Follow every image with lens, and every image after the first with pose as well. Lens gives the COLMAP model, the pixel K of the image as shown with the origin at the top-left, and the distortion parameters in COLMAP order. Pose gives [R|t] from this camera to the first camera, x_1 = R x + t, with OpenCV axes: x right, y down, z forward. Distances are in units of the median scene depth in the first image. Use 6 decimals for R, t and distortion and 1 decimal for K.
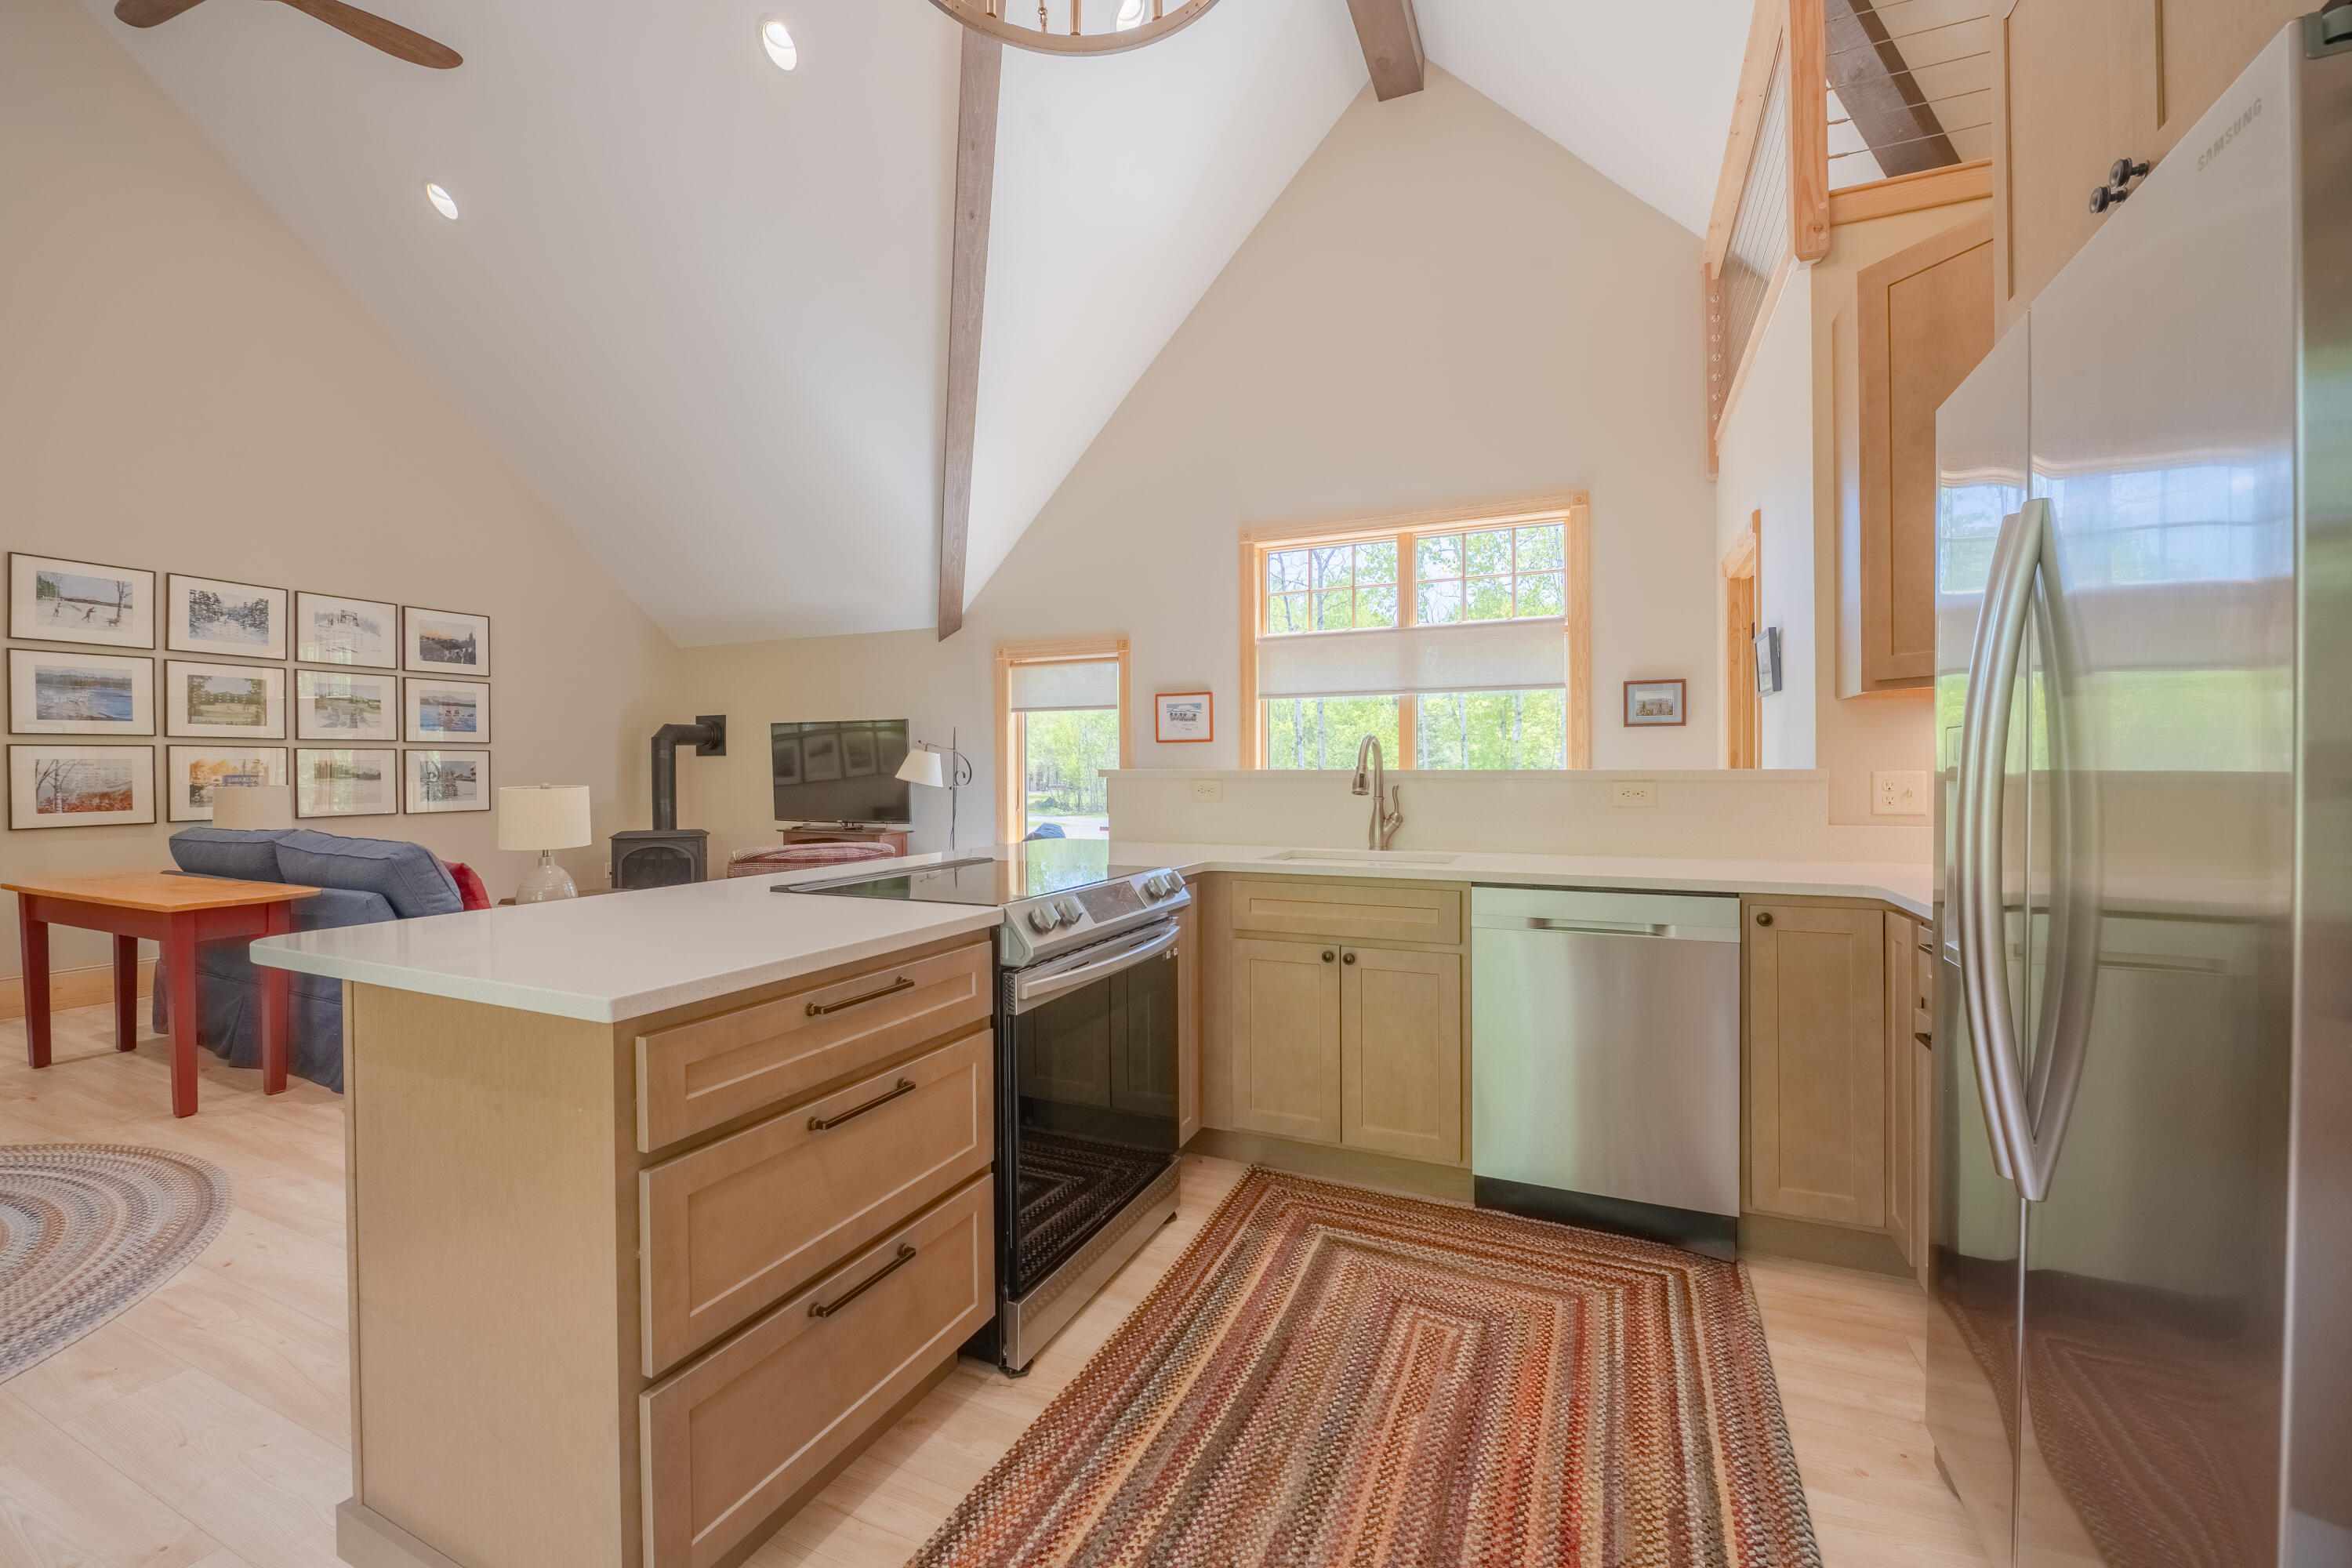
lens RADIAL K [[941.1, 0, 1179.3], [0, 941.1, 779.2], [0, 0, 1]] dist [-0.017543, -0.000359]
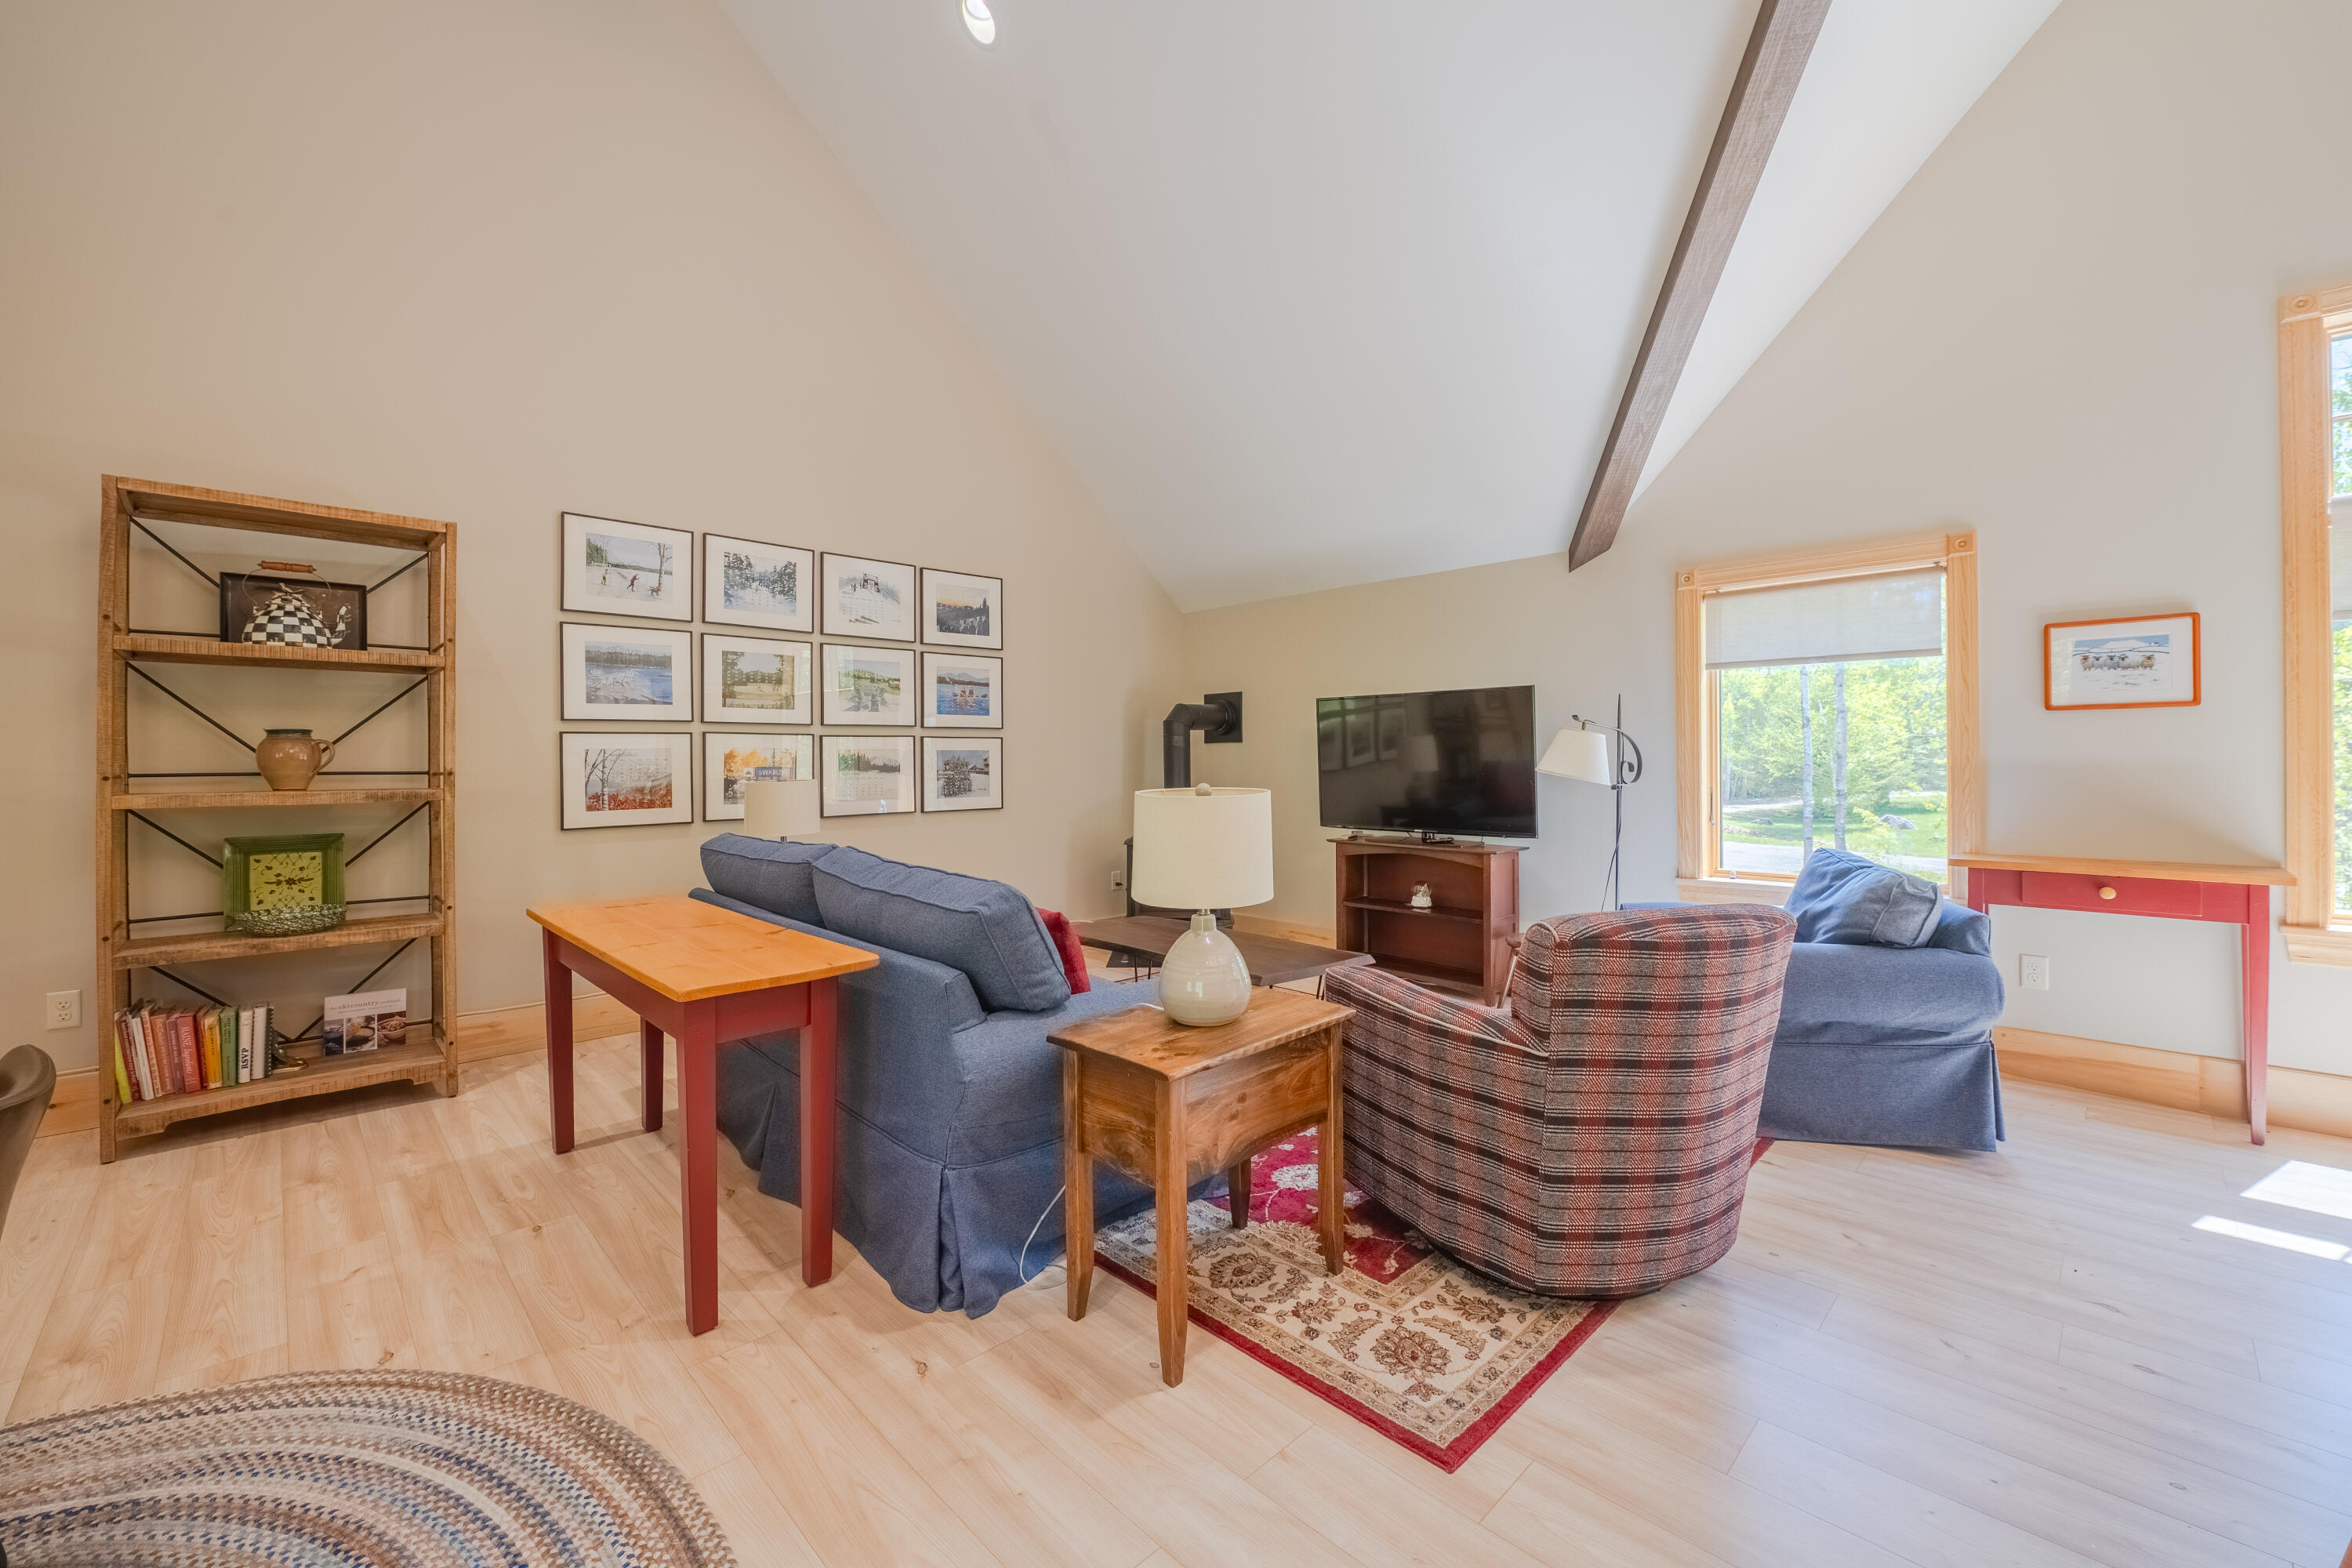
lens RADIAL K [[941.1, 0, 1171.9], [0, 941.1, 764.1], [0, 0, 1]] dist [-0.017543, -0.000359]
pose [[0.926904, -0.000094, -0.375300, -0.338058], [-0.001776, 0.999988, -0.004636, -0.003725], [0.375295, 0.004963, 0.926892, 0.326759]]
